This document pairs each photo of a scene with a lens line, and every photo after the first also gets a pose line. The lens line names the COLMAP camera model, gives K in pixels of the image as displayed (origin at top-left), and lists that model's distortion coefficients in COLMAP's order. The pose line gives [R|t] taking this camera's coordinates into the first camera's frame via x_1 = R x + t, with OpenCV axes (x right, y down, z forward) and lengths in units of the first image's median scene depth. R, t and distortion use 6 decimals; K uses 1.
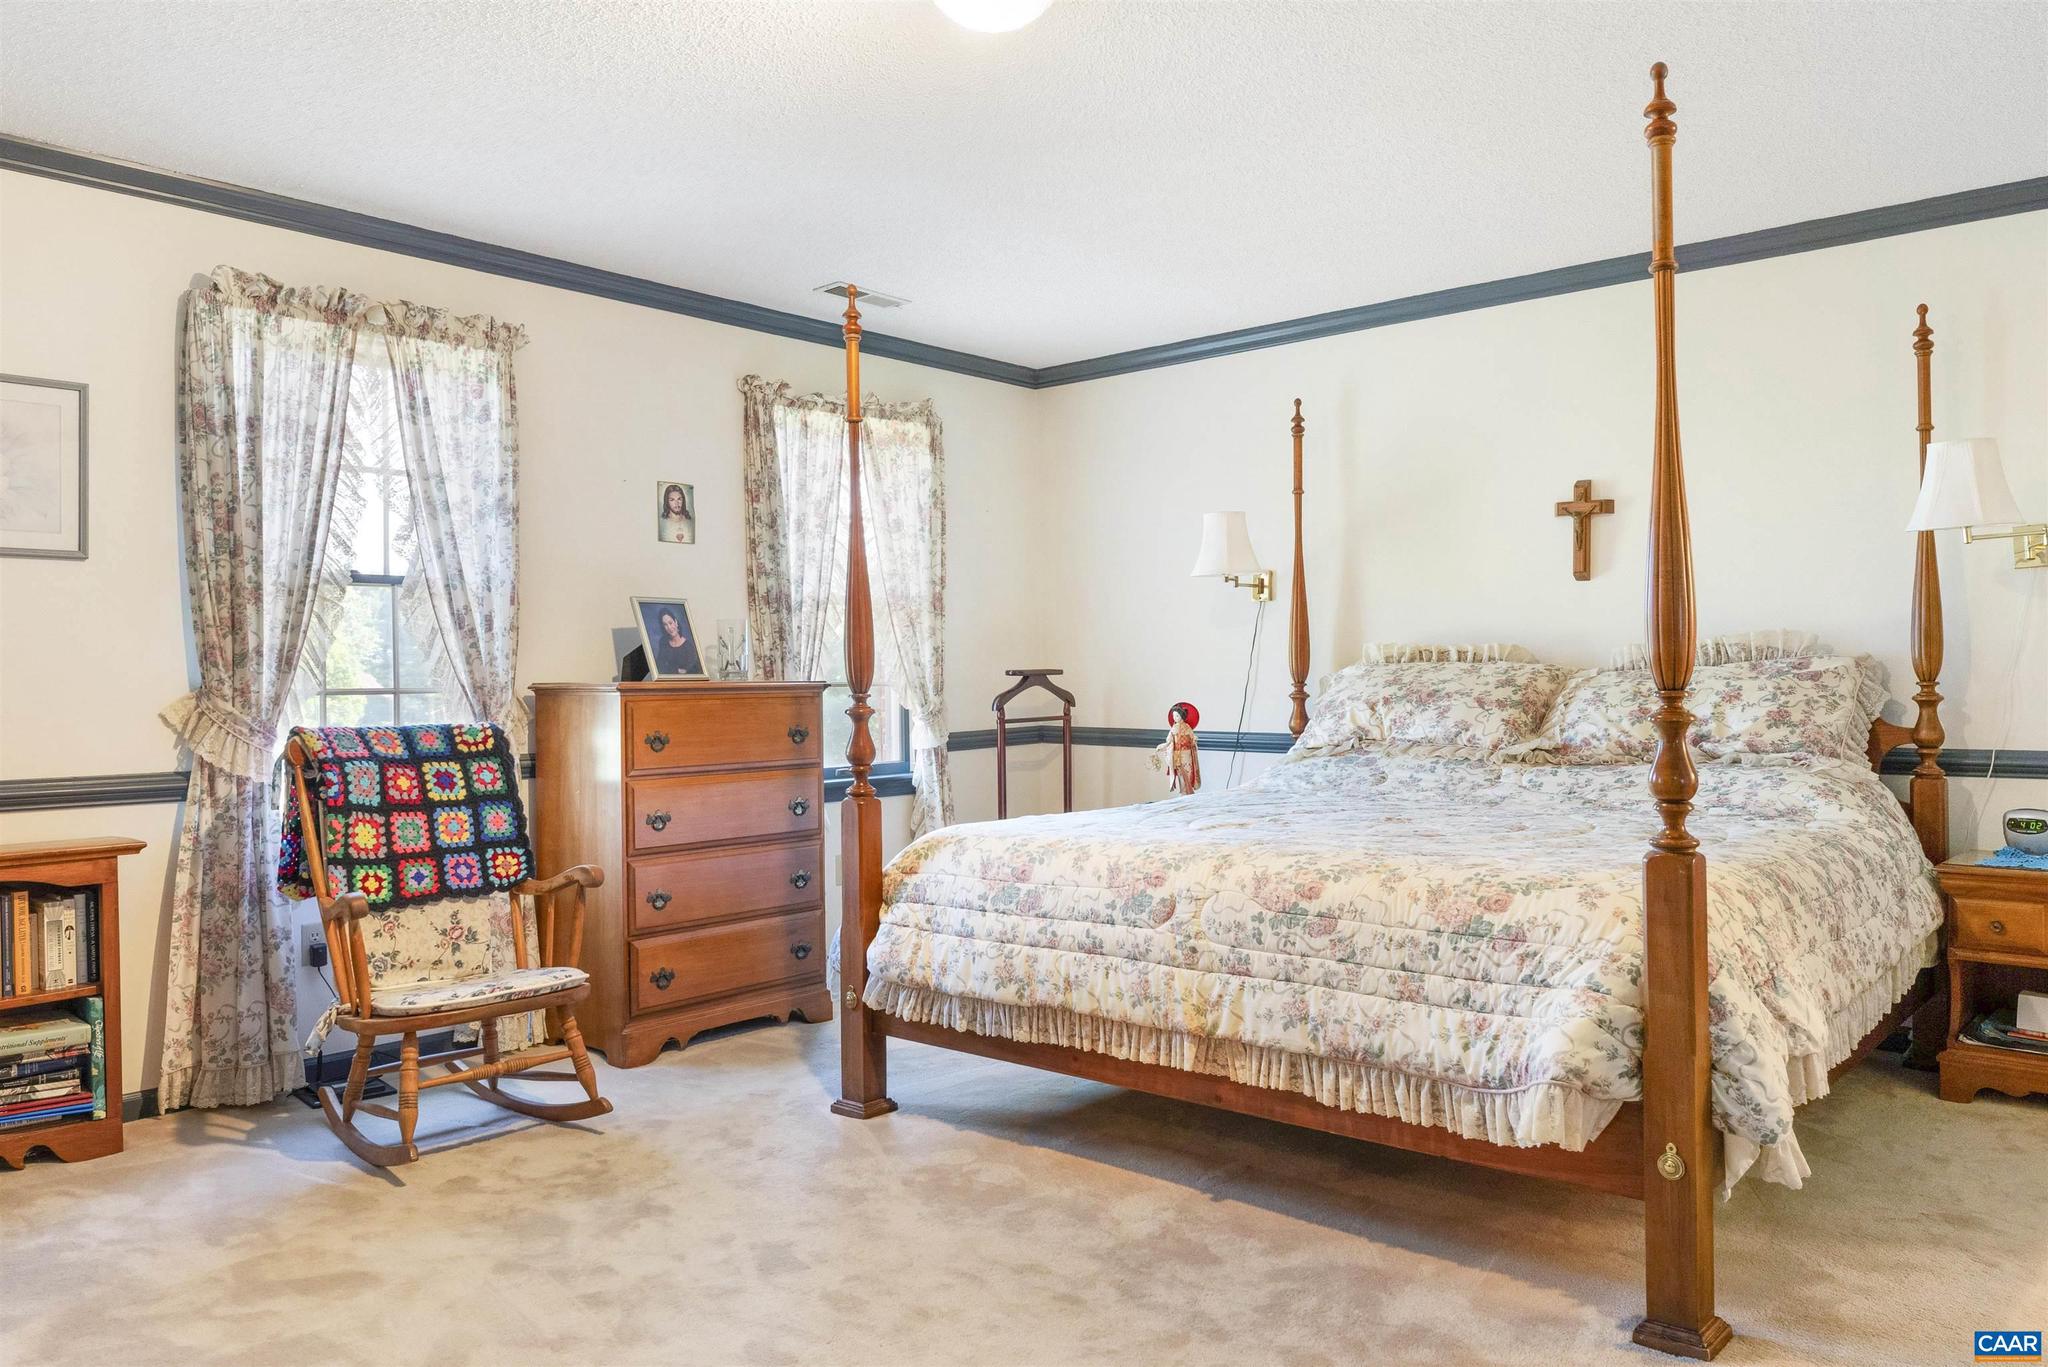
lens RADIAL K [[1484.0, 0, 1030.4], [0, 1484.0, 682.3], [0, 0, 1]] dist [-0.007939, 0.002829]
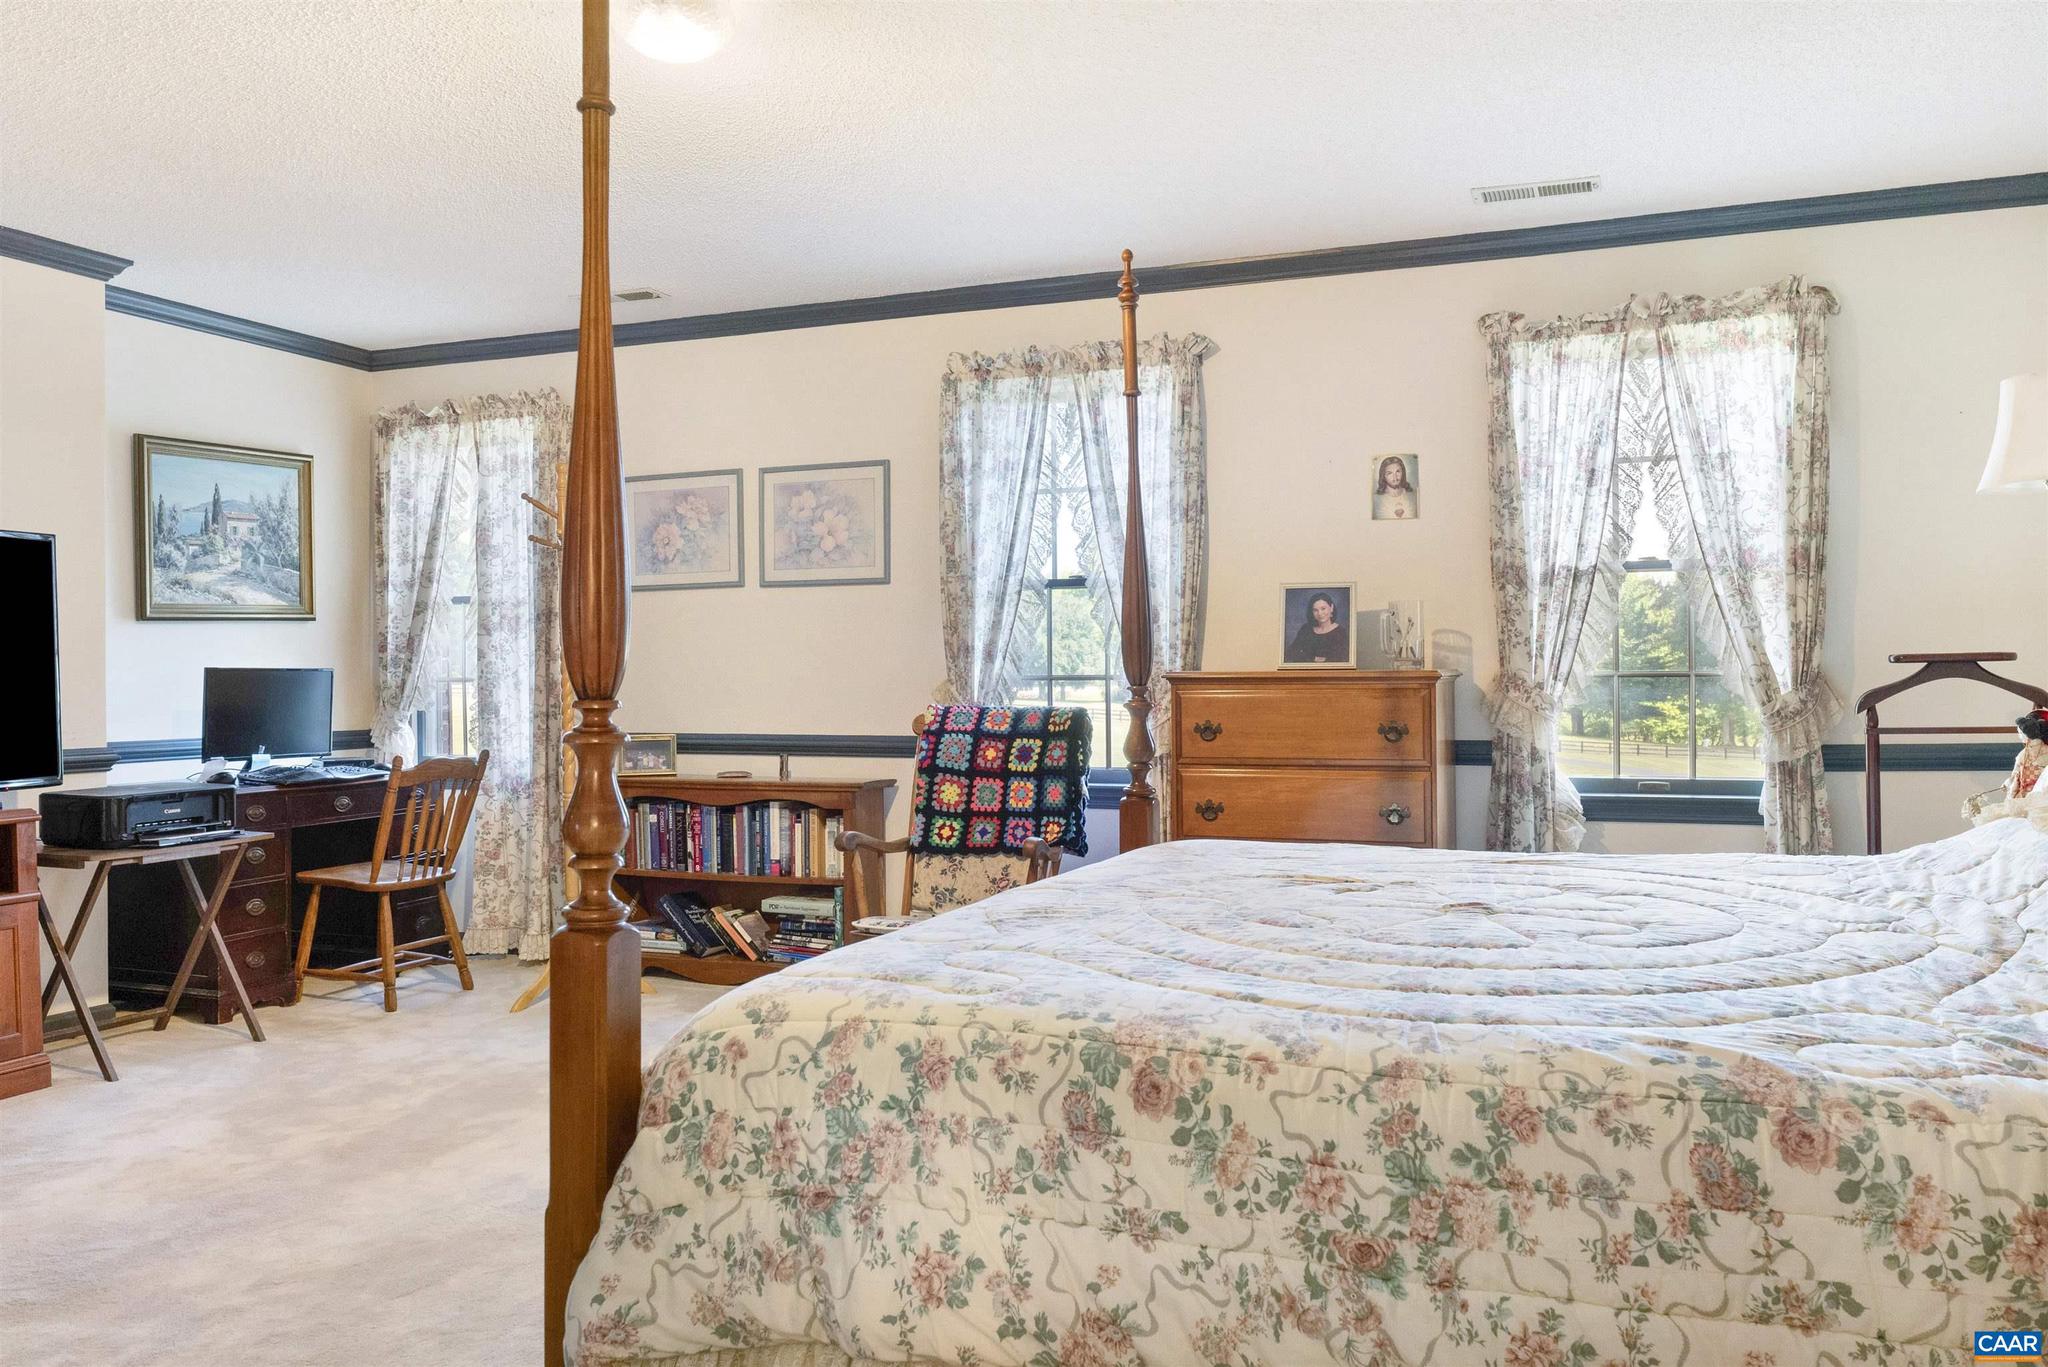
lens RADIAL K [[1544.0, 0, 1032.6], [0, 1544.0, 679.2], [0, 0, 1]] dist [-0.008364, 0.001418]
pose [[0.326778, 0.011647, -0.945029, 0.729083], [-0.000116, 0.999925, 0.012284, -0.007873], [0.945101, -0.003904, 0.326755, 0.580823]]
